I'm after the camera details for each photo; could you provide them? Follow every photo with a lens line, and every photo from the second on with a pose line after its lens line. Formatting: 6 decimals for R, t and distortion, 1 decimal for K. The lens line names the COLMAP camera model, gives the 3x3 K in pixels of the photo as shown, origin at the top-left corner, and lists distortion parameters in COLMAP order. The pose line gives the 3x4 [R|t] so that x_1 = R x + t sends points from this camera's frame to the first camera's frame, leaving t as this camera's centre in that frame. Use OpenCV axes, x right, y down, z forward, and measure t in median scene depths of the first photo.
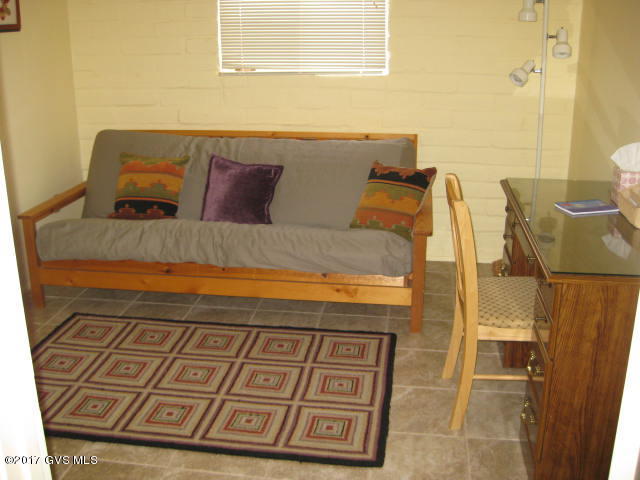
lens RADIAL K [[697.9, 0, 319.6], [0, 697.9, 239.3], [0, 0, 1]] dist [-0.132688, 0.000000]
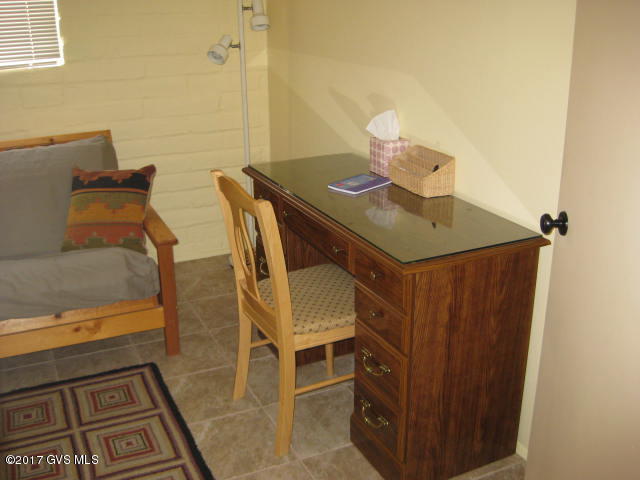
lens RADIAL K [[697.9, 0, 319.8], [0, 697.9, 240.4], [0, 0, 1]] dist [-0.132688, 0.000000]
pose [[0.838124, -0.189263, 0.511592, -0.127726], [0.175947, 0.981548, 0.074876, -0.040774], [-0.516324, 0.027257, 0.855960, 0.160202]]
